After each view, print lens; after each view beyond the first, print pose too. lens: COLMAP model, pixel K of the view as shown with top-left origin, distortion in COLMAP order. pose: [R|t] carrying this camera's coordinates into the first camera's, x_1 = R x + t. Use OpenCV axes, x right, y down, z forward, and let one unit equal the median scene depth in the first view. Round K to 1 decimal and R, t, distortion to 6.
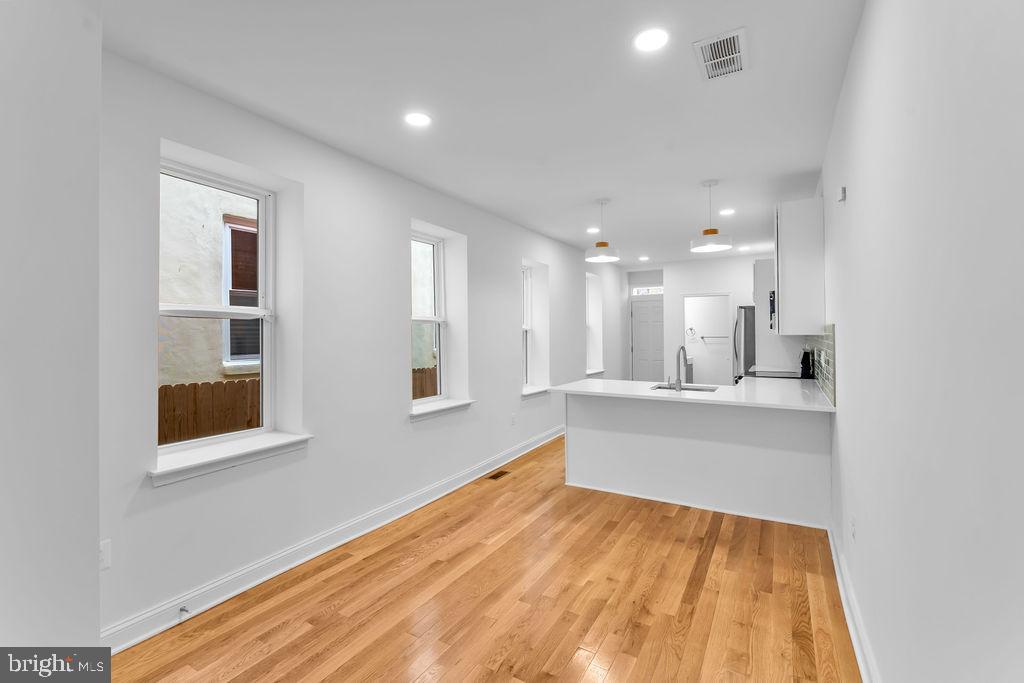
lens RADIAL K [[444.9, 0, 512.3], [0, 444.9, 329.5], [0, 0, 1]] dist [0.000227, -0.000095]
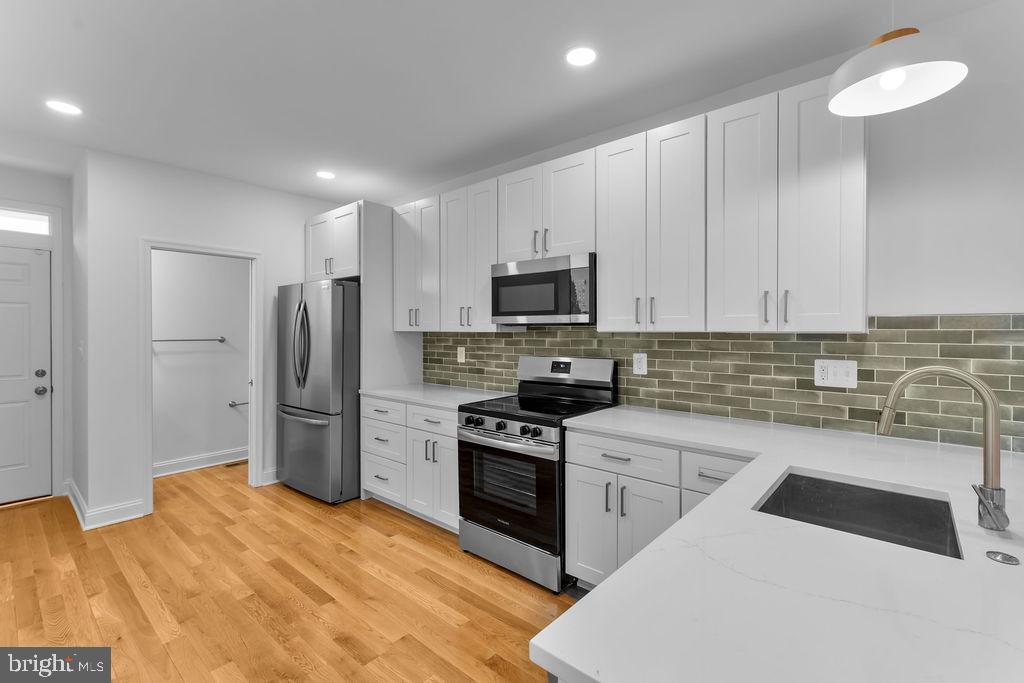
lens RADIAL K [[450.5, 0, 515.8], [0, 450.5, 335.5], [0, 0, 1]] dist [0.000935, -0.000370]
pose [[0.167238, -0.001213, 0.985916, 0.042715], [-0.007721, 0.999967, 0.002540, 0.018186], [-0.985886, -0.008037, 0.167223, 1.399103]]
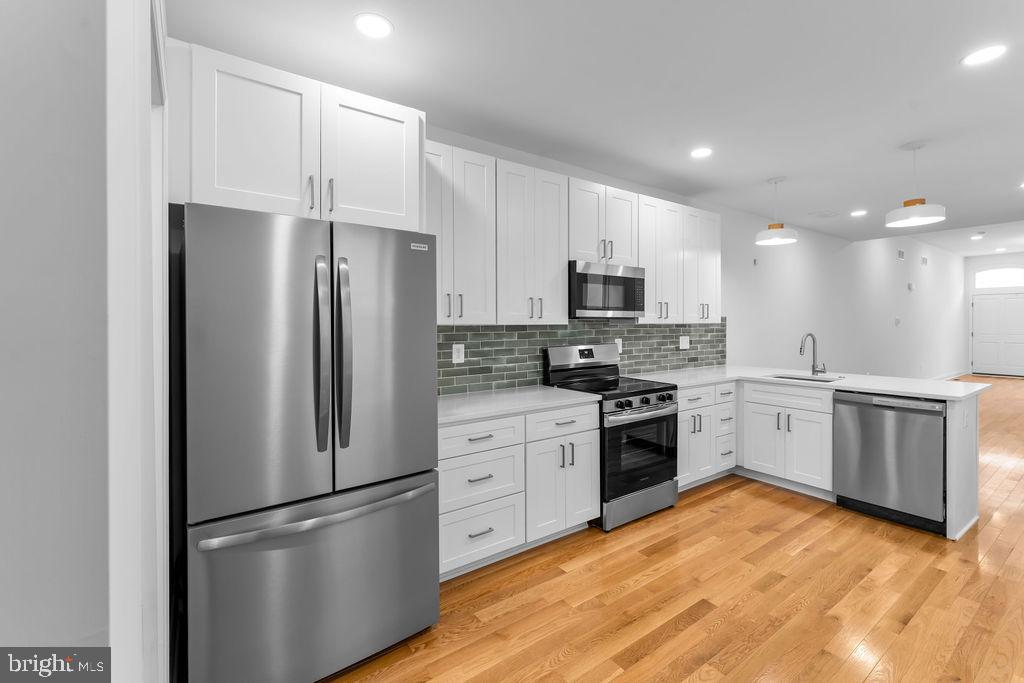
lens RADIAL K [[454.6, 0, 512.1], [0, 454.6, 325.3], [0, 0, 1]] dist [-0.001089, -0.000290]
pose [[-0.918940, 0.012726, 0.394193, 0.677962], [0.011128, 0.999918, -0.006339, 0.019969], [-0.394241, -0.001439, -0.919006, 2.539552]]
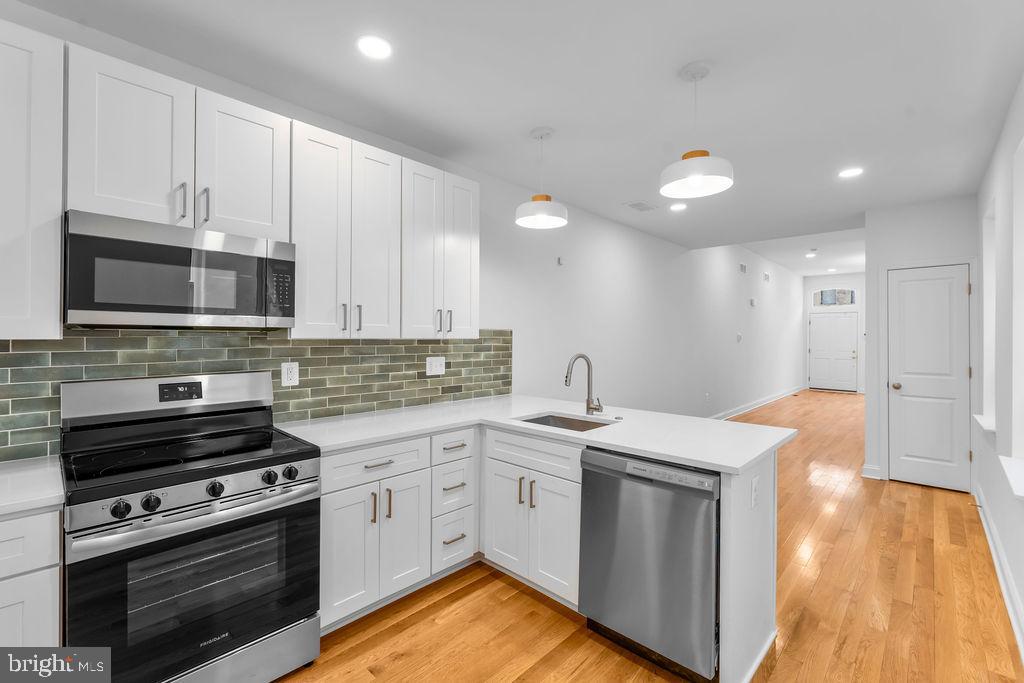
lens RADIAL K [[450.5, 0, 515.8], [0, 450.5, 335.5], [0, 0, 1]] dist [0.000935, -0.000370]
pose [[-0.979302, 0.006438, 0.202300, 0.381349], [0.004172, 0.999924, -0.011623, 0.017047], [-0.202360, -0.010539, -0.979255, 1.964769]]
